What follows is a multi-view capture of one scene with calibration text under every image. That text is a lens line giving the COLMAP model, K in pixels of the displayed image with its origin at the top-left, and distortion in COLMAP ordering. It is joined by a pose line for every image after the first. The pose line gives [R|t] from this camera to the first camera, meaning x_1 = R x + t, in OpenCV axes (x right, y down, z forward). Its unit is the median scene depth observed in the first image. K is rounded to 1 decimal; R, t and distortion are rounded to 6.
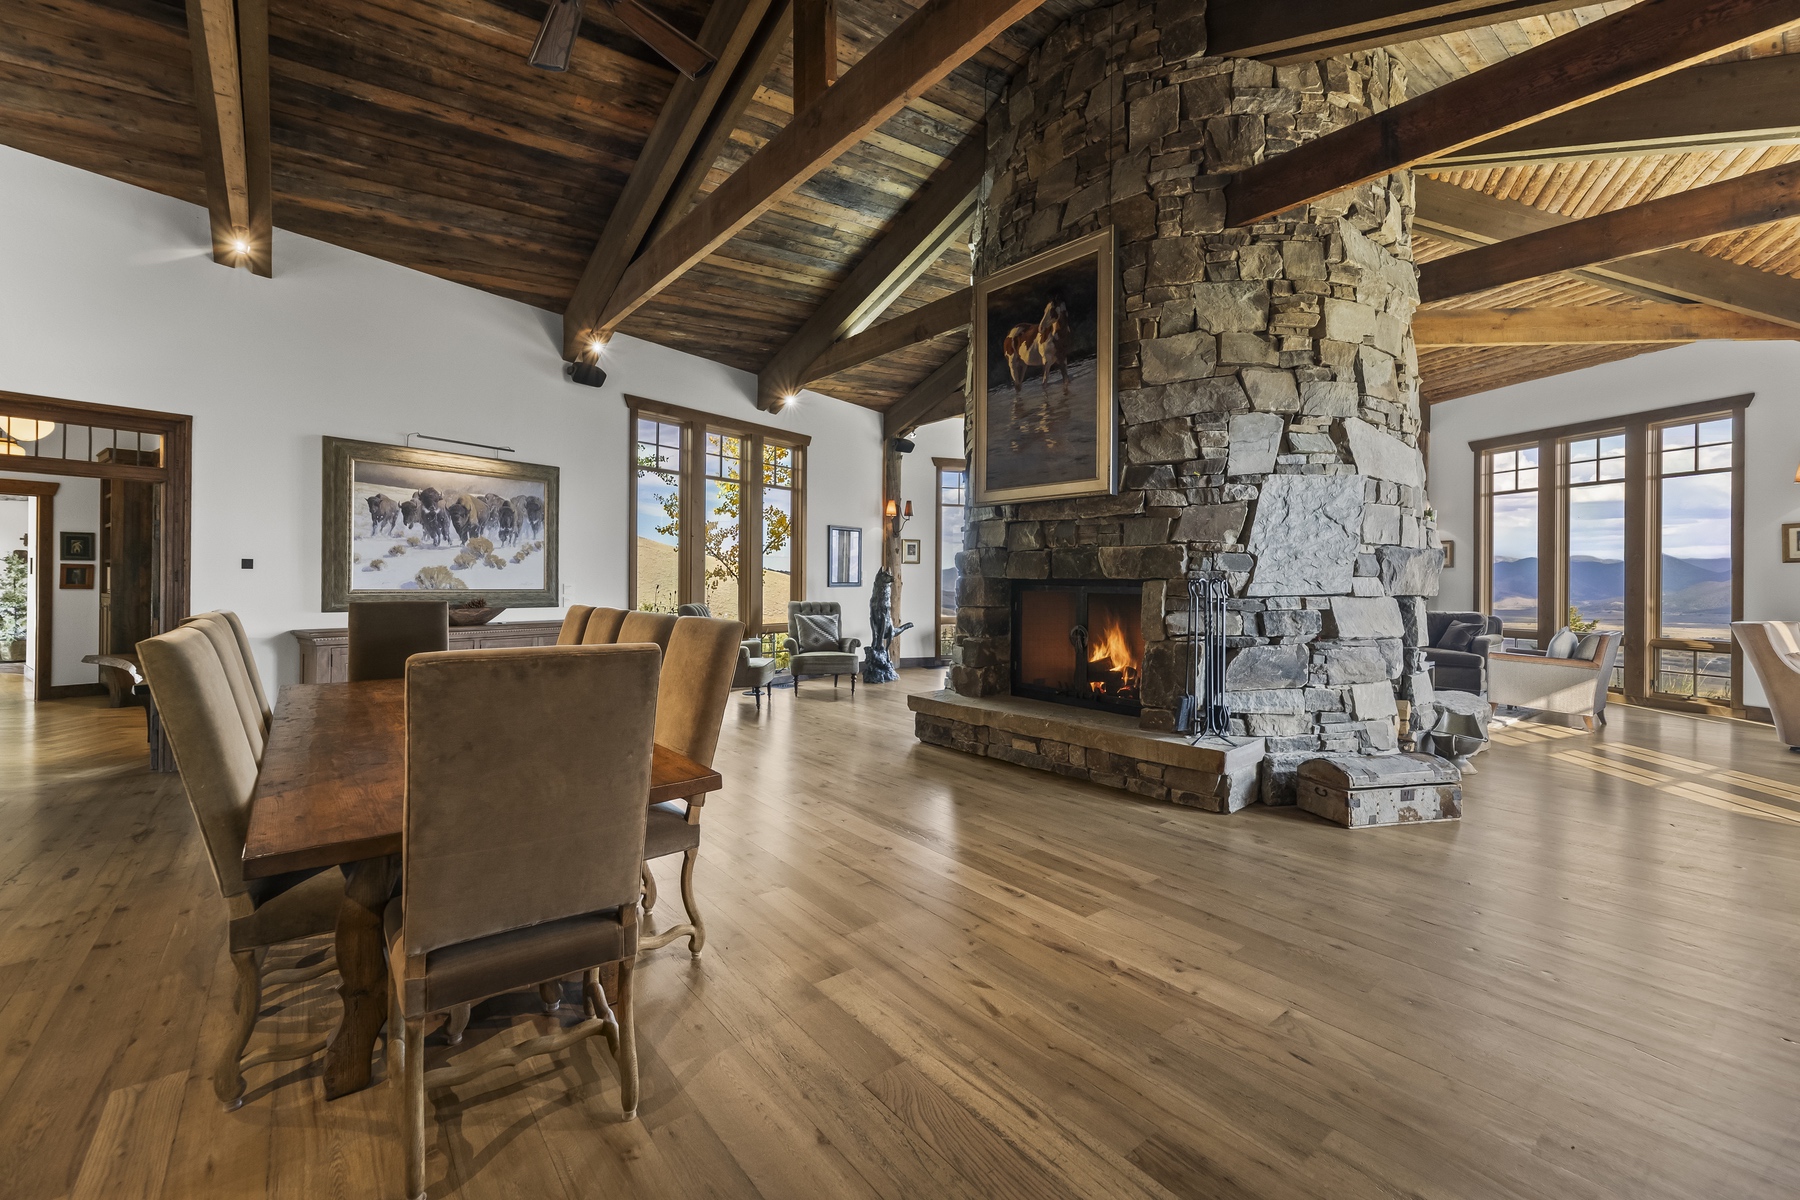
lens RADIAL K [[731.8, 0, 914.1], [0, 731.8, 580.6], [0, 0, 1]] dist [-0.002601, 0.000374]
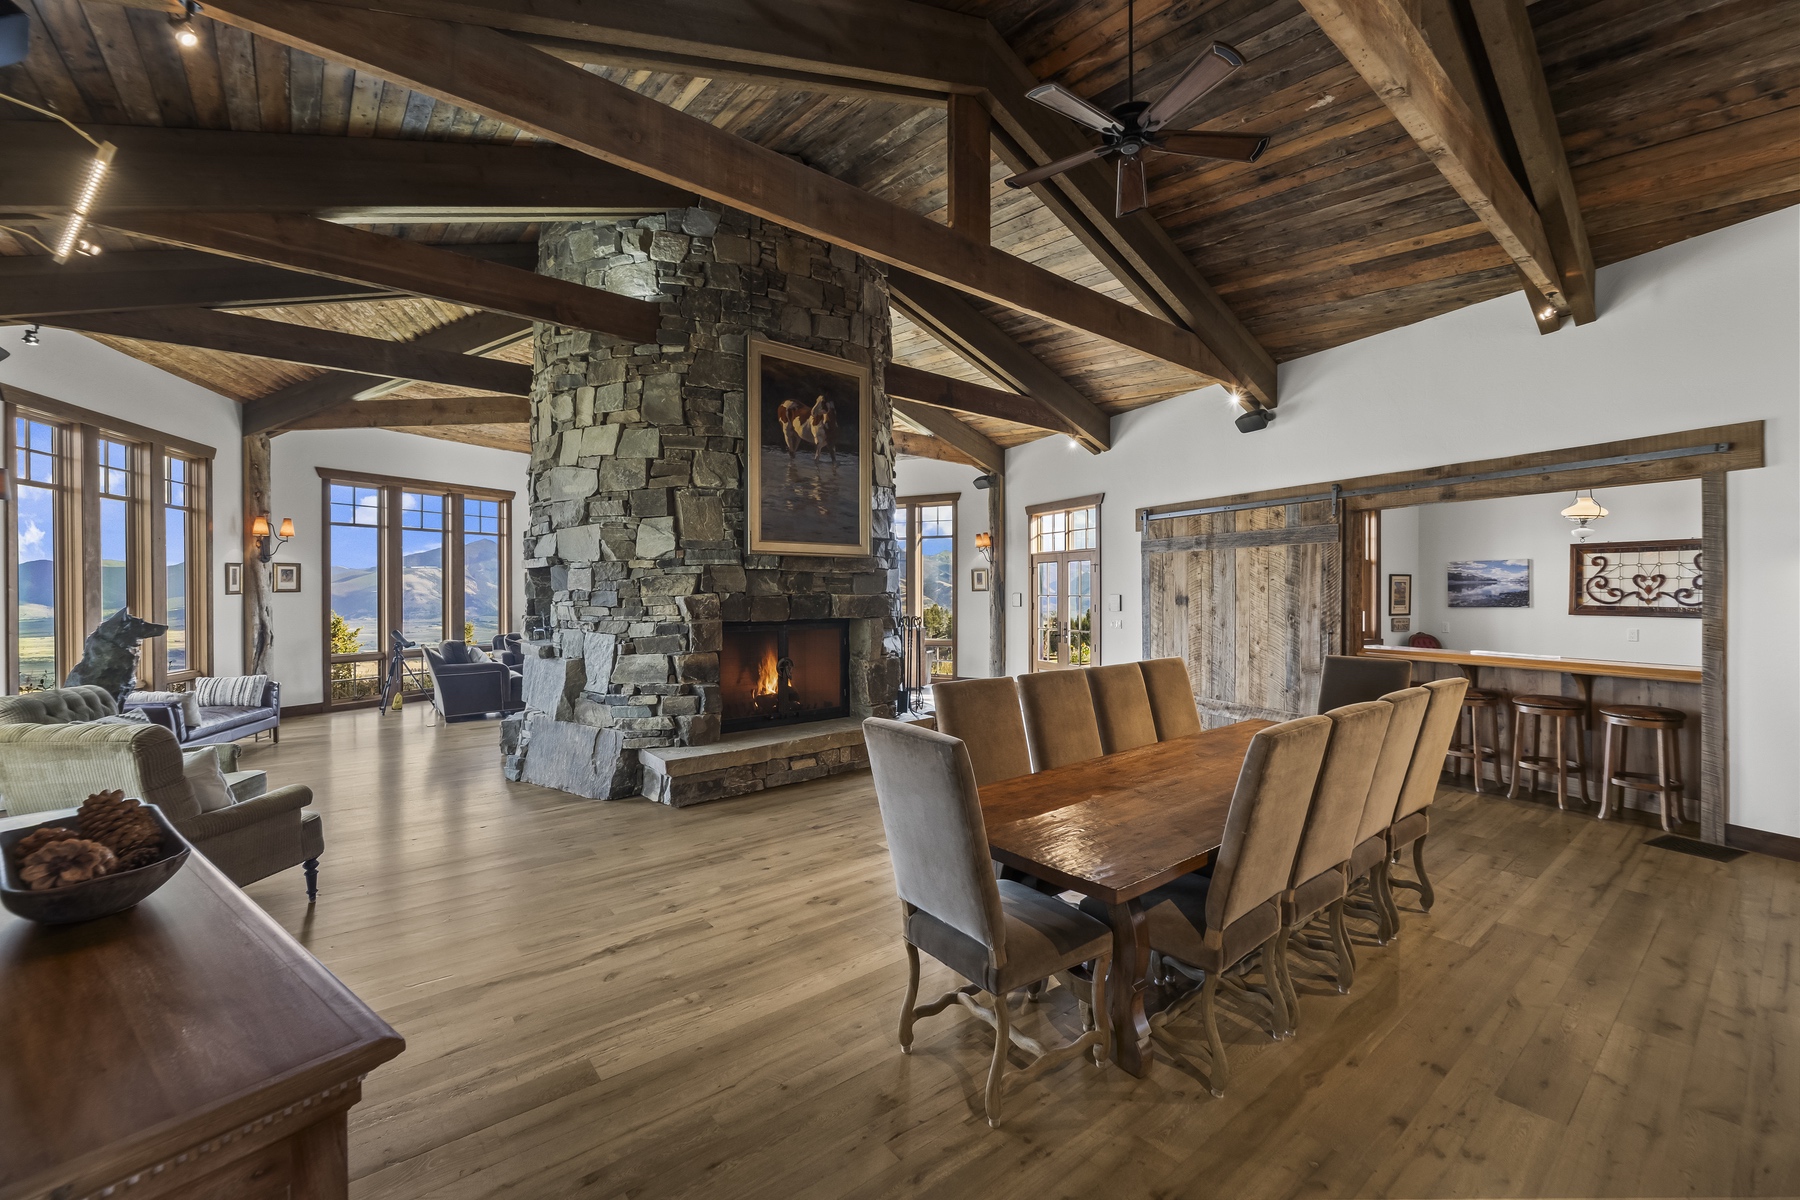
lens RADIAL K [[731.8, 0, 904.3], [0, 731.8, 594.4], [0, 0, 1]] dist [-0.002601, 0.000374]
pose [[0.003041, -0.014521, 0.999890, -1.007559], [0.004763, 0.999883, 0.014506, -0.061469], [-0.999984, 0.004719, 0.003109, 0.827896]]
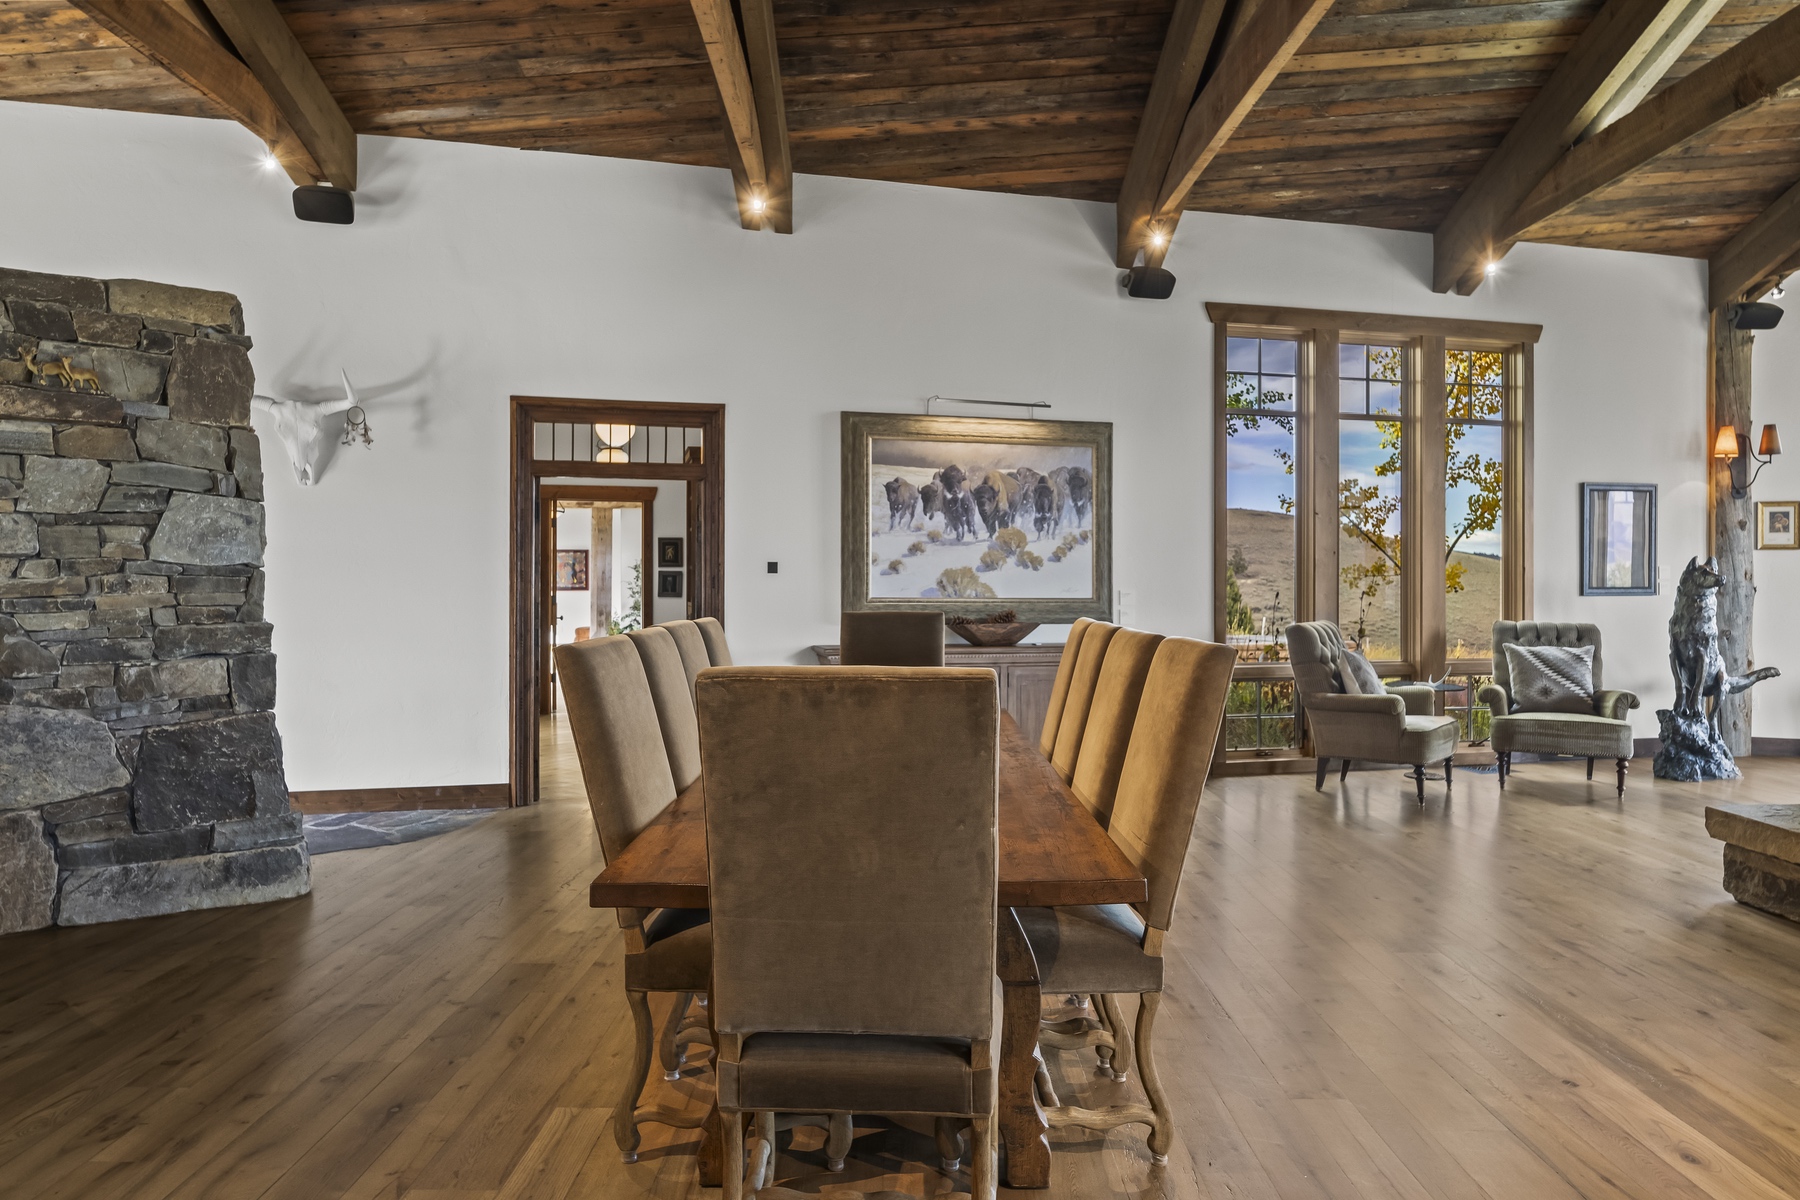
lens RADIAL K [[1178.6, 0, 954.9], [0, 1178.6, 583.5], [0, 0, 1]] dist [-0.002778, 0.000724]
pose [[0.779374, -0.007125, -0.626518, 0.127807], [0.004613, 0.999973, -0.005634, 0.004424], [0.626541, 0.001500, 0.779387, 0.043095]]
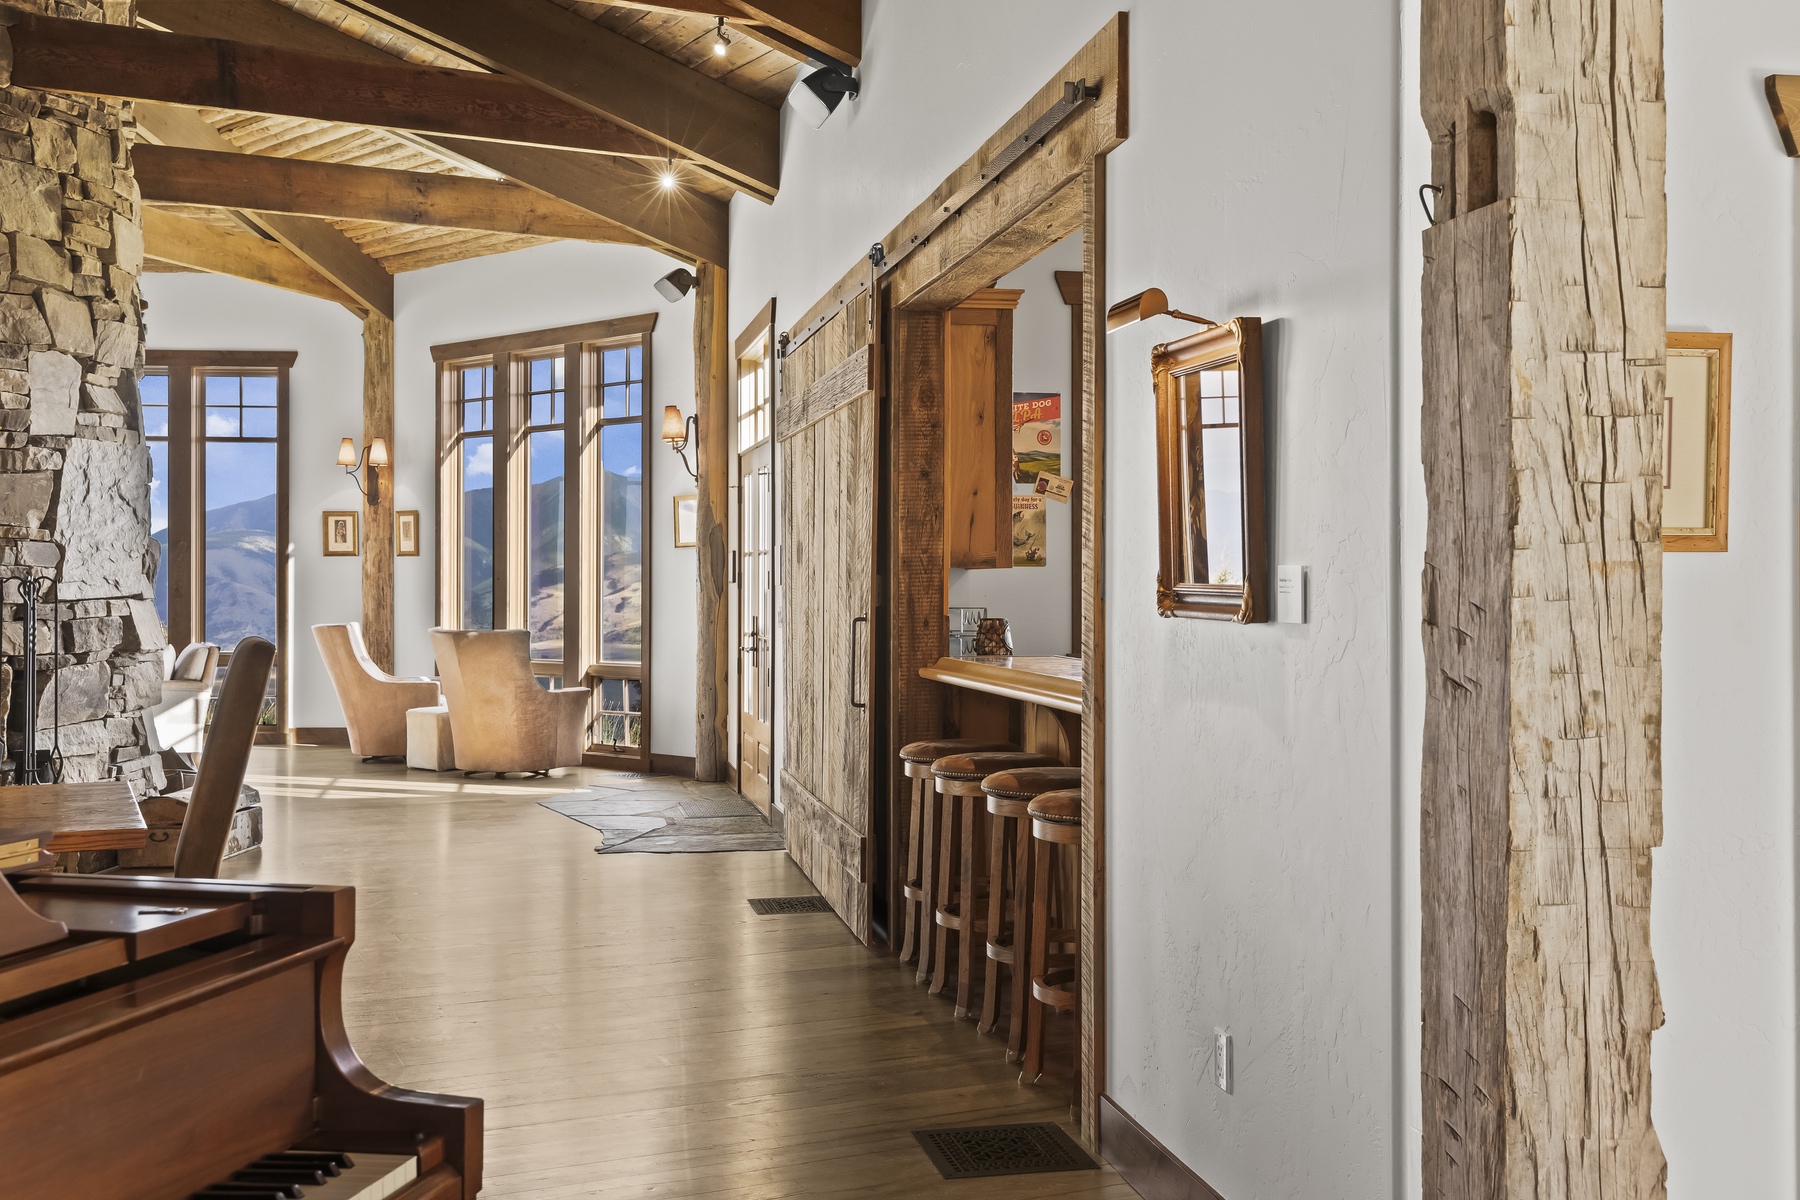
lens RADIAL K [[1817.7, 0, 883.9], [0, 1817.7, 588.6], [0, 0, 1]] dist [0.019216, 0.000000]
pose [[0.253393, -0.007528, 0.967334, -0.944863], [0.001026, 0.999971, 0.007513, -0.002789], [-0.967363, -0.000911, 0.253394, -0.237829]]
